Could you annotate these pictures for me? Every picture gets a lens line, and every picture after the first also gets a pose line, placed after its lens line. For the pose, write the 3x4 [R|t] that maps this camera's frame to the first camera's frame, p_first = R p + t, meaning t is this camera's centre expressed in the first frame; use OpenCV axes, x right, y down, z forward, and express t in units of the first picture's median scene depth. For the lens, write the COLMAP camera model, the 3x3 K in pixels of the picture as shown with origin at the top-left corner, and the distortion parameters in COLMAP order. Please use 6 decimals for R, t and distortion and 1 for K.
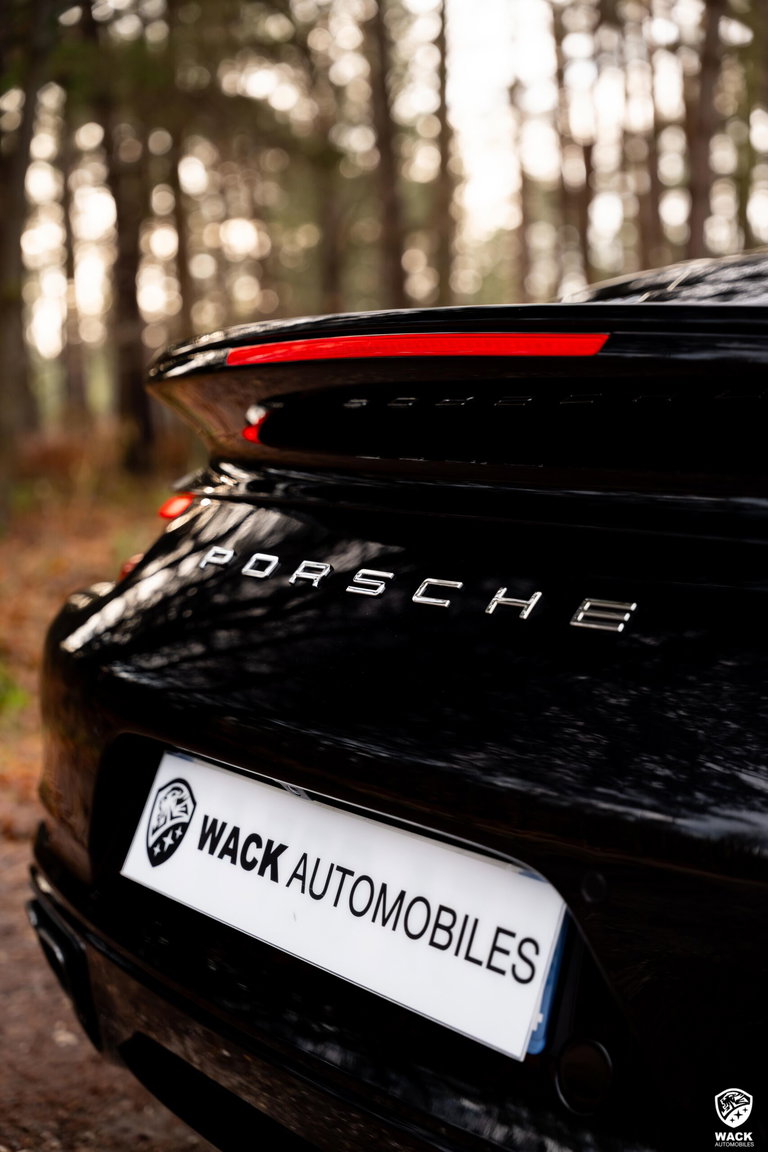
lens RADIAL K [[1795.9, 0, 383.6], [0, 1795.9, 569.0], [0, 0, 1]] dist [-0.009349, 0.000000]
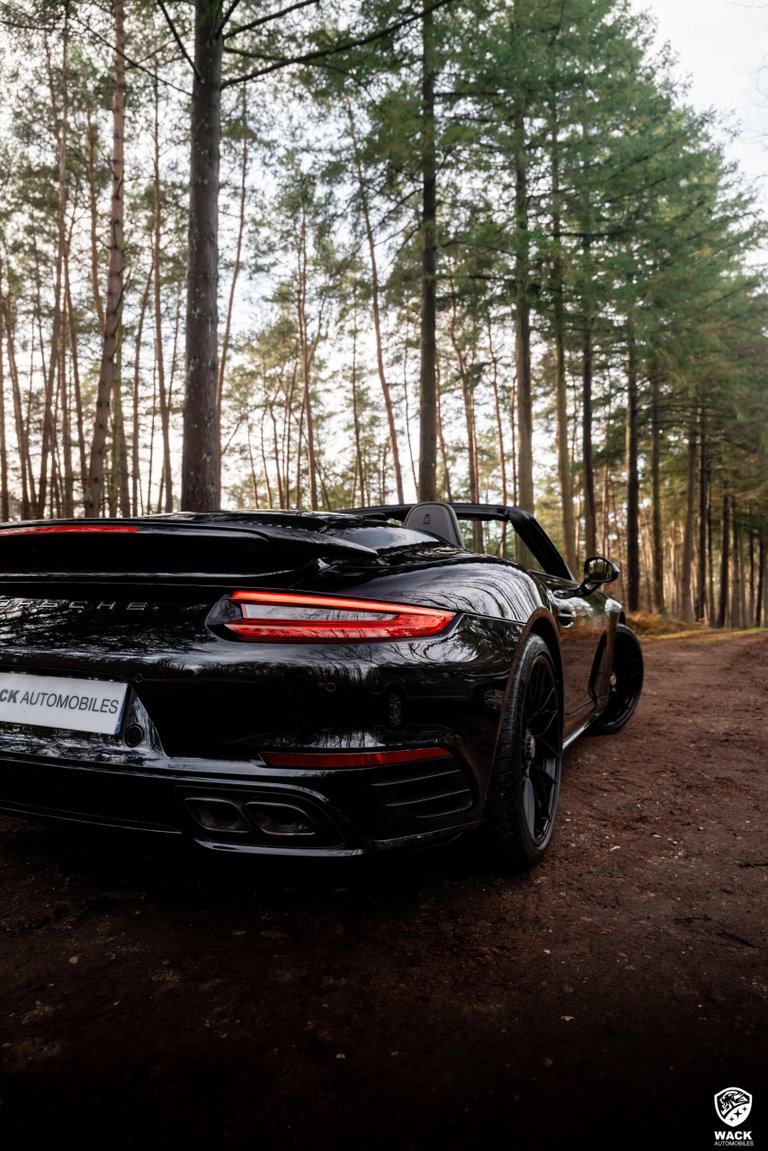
lens RADIAL K [[776.4, 0, 385.8], [0, 776.4, 576.2], [0, 0, 1]] dist [-0.010924, -0.009431]
pose [[0.853439, 0.032576, 0.520173, -0.162892], [0.032569, 0.992761, -0.115607, 0.102204], [-0.520174, 0.115605, 0.846200, -0.347926]]
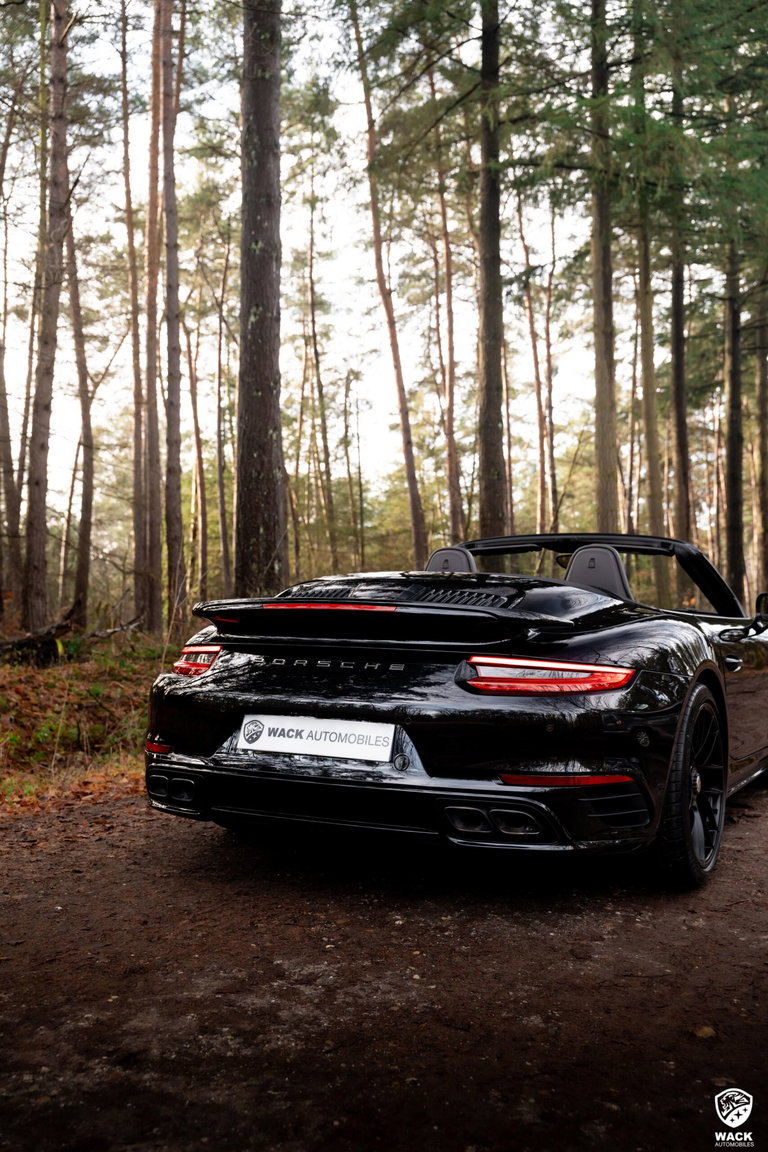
lens RADIAL K [[1191.2, 0, 378.7], [0, 1191.2, 579.8], [0, 0, 1]] dist [0.021527, 0.000000]
pose [[0.889092, 0.026422, 0.456966, -0.869829], [0.027204, 0.993518, -0.110374, 0.091695], [-0.456920, 0.110564, 0.882610, -1.127430]]
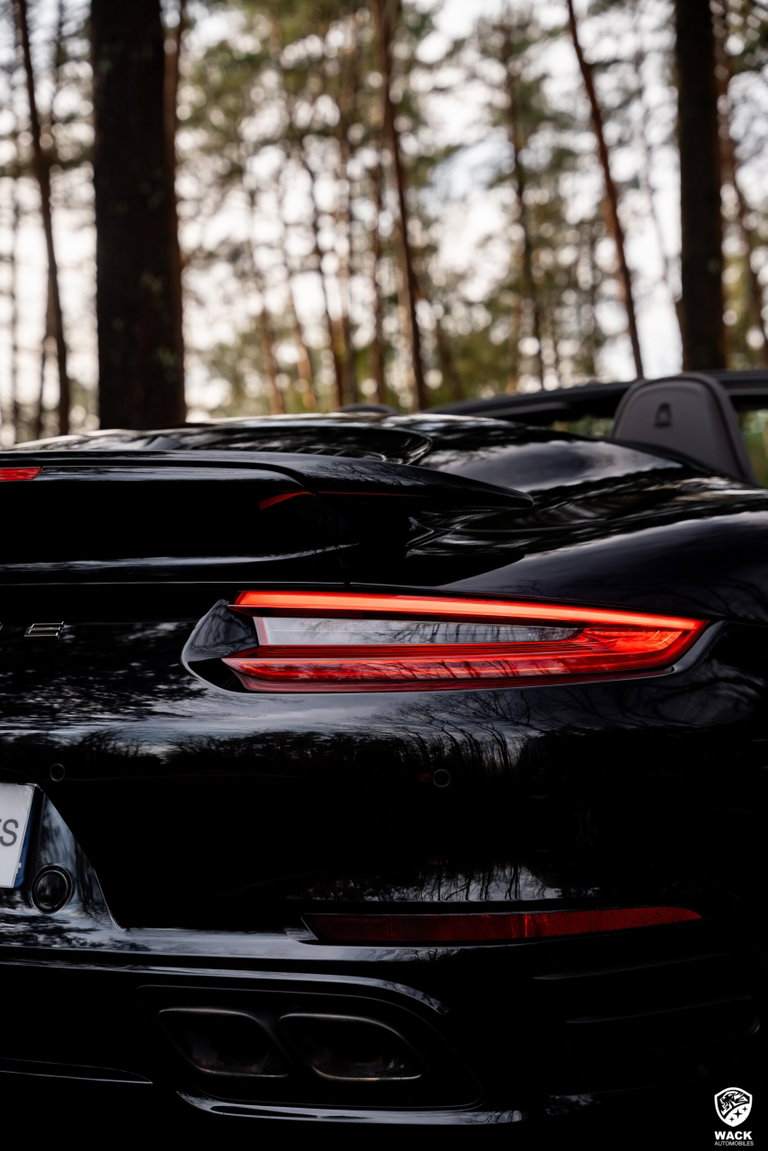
lens RADIAL K [[1980.4, 0, 383.0], [0, 1980.4, 579.0], [0, 0, 1]] dist [0.080529, 0.000000]
pose [[0.908040, -0.008639, 0.418794, -0.245883], [0.060515, 0.992005, -0.110746, 0.134868], [-0.414489, 0.125905, 0.901303, -0.552763]]
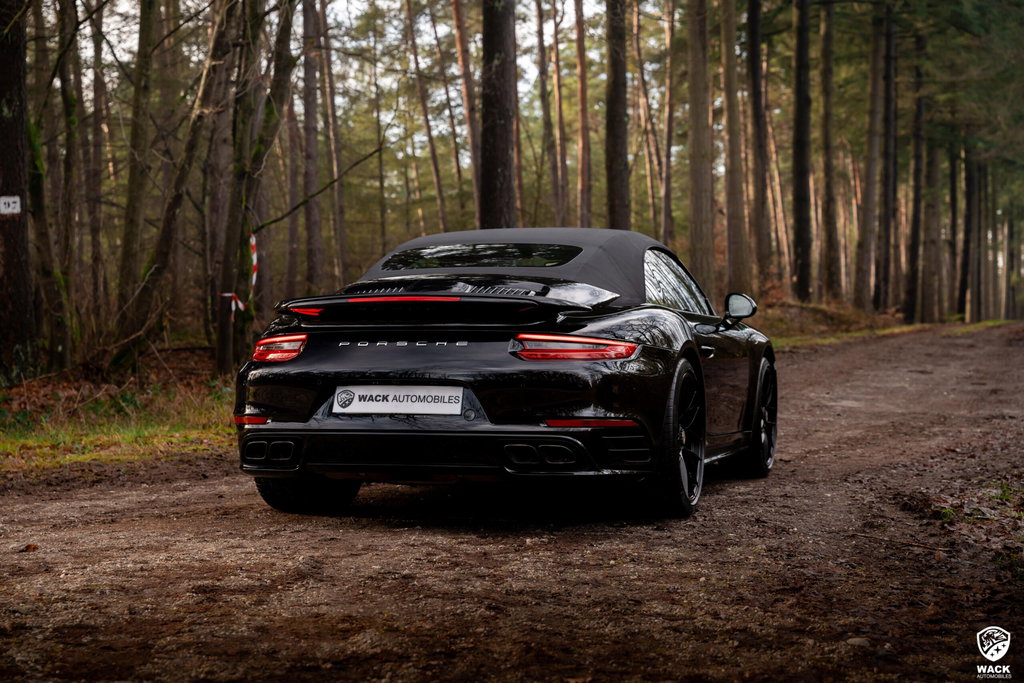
lens RADIAL K [[1785.5, 0, 510.8], [0, 1785.5, 336.5], [0, 0, 1]] dist [0.017521, 0.000000]
pose [[0.790902, -0.013365, 0.611796, -2.235426], [0.064839, 0.995964, -0.062063, 0.251752], [-0.608498, 0.088754, 0.788577, -2.511075]]
